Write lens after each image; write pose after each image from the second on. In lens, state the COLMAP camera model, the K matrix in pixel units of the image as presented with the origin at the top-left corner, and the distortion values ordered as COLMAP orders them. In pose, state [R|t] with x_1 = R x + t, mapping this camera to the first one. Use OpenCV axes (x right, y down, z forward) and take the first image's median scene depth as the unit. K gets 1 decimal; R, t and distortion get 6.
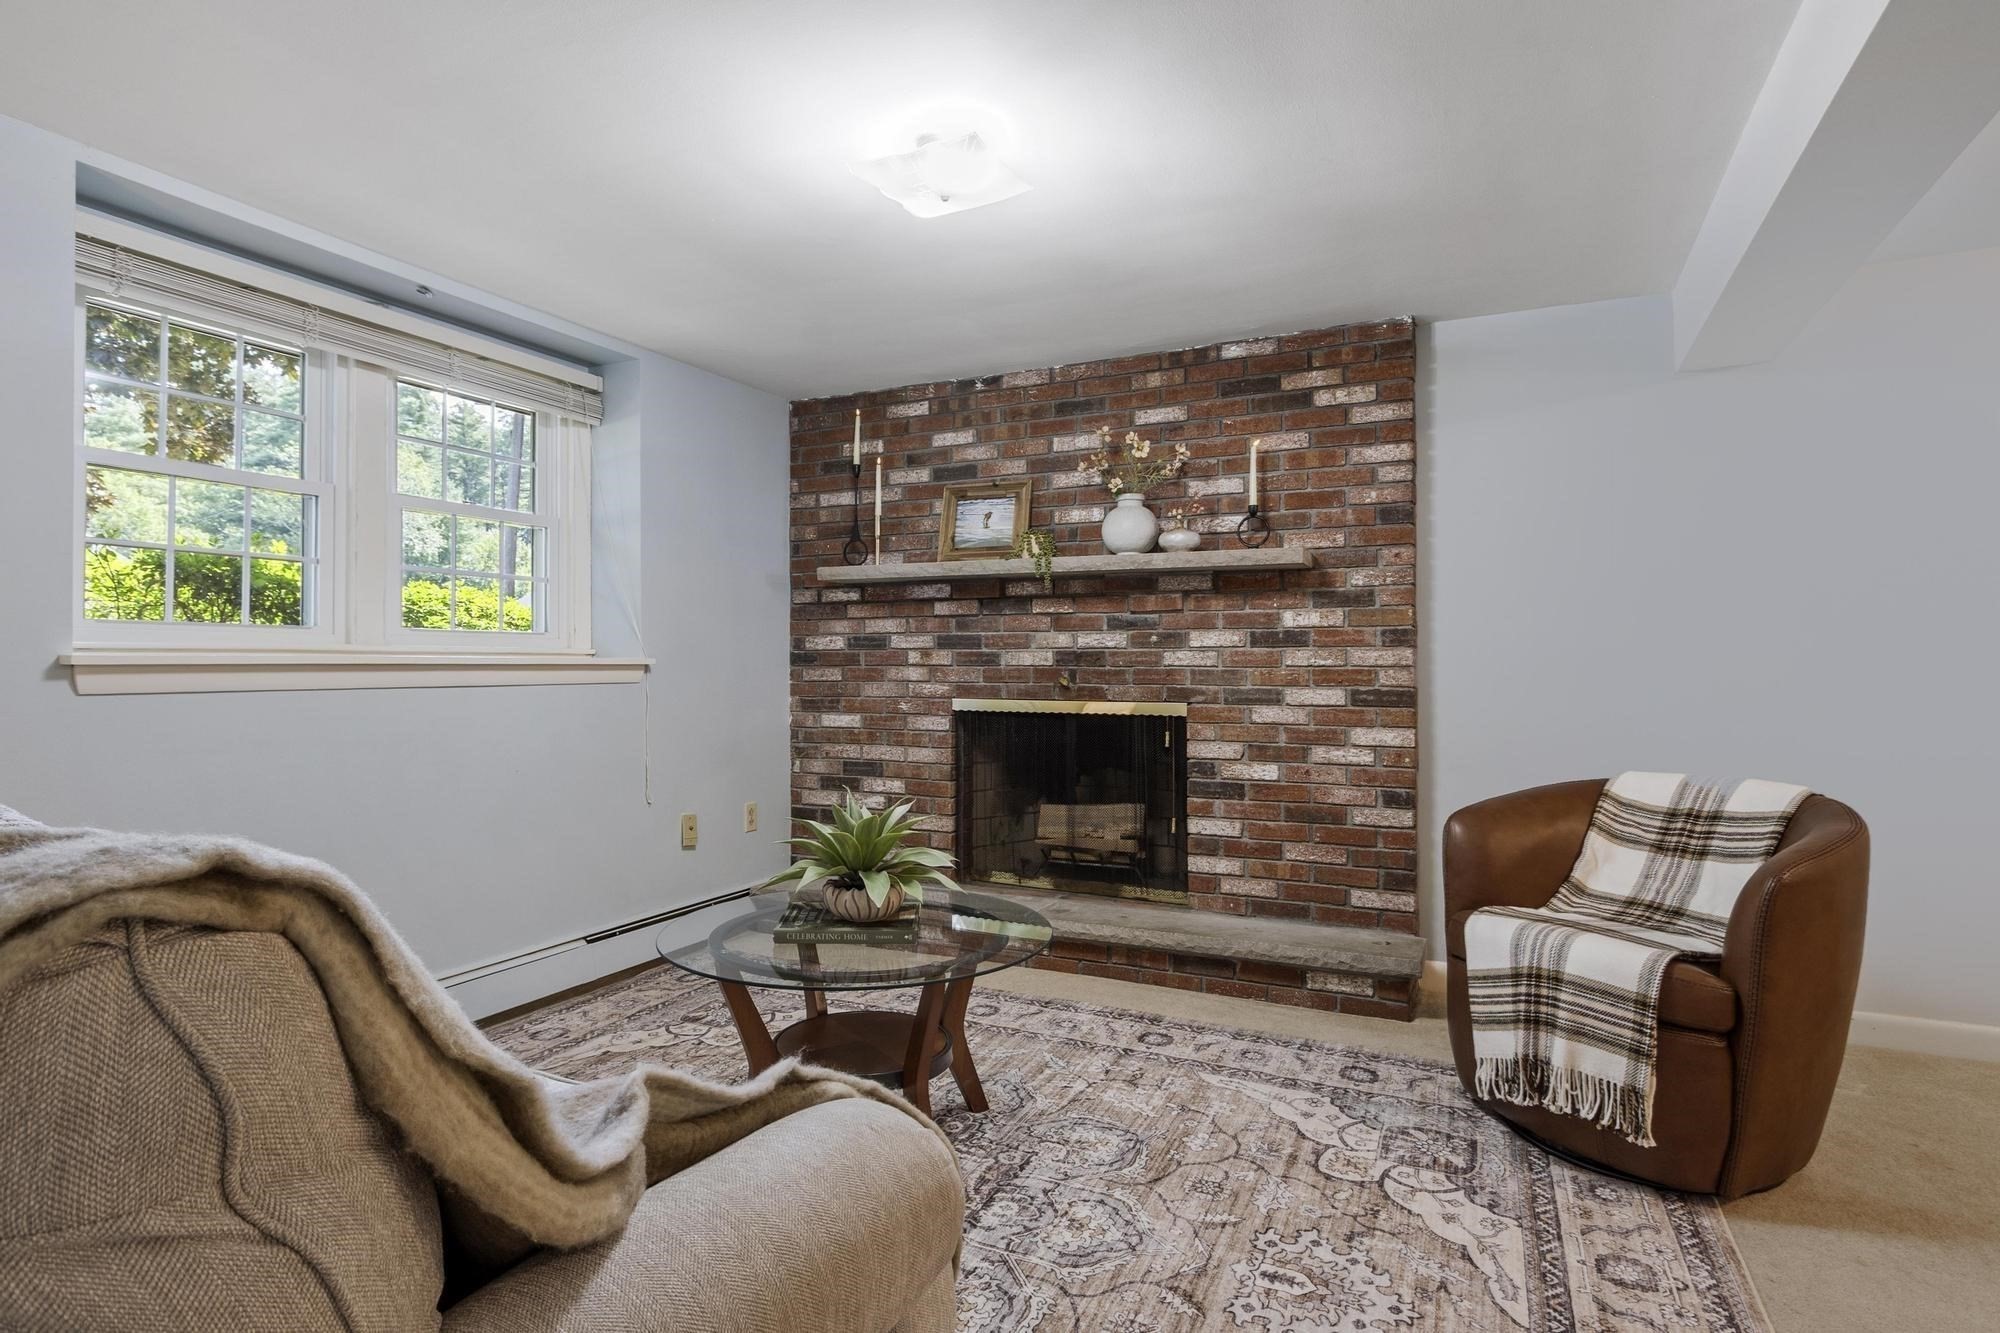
lens RADIAL K [[1056.4, 0, 974.2], [0, 1056.4, 655.9], [0, 0, 1]] dist [-0.000140, -0.000113]
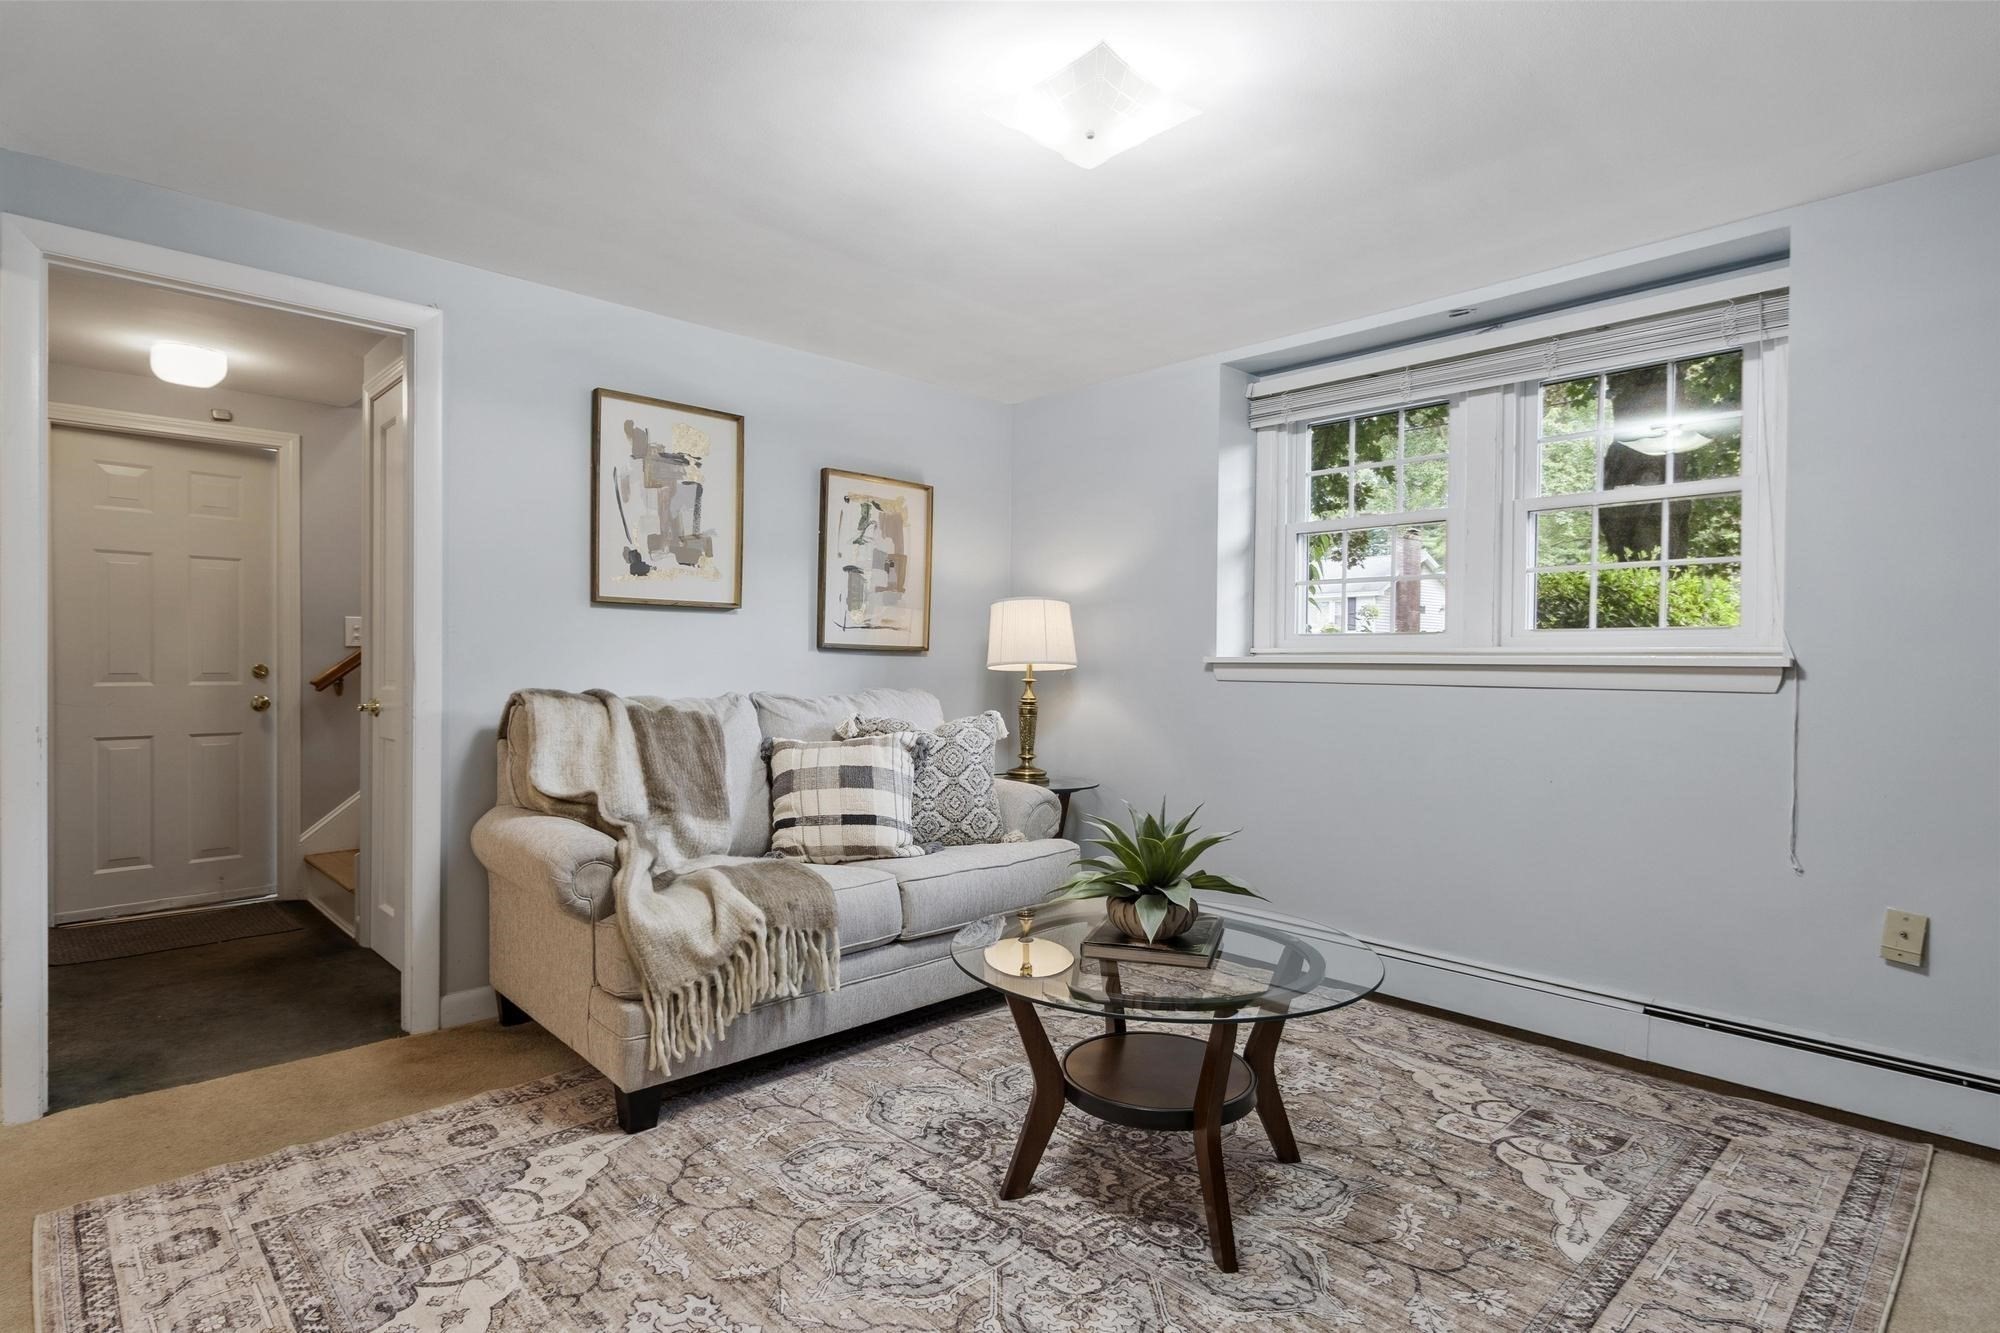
lens RADIAL K [[1027.4, 0, 997.7], [0, 1027.4, 673.8], [0, 0, 1]] dist [0.001277, 0.000455]
pose [[-0.345354, 0.008159, -0.938437, 0.629920], [0.000179, 0.999963, 0.008628, 0.008586], [0.938473, 0.002812, -0.345342, 0.946907]]
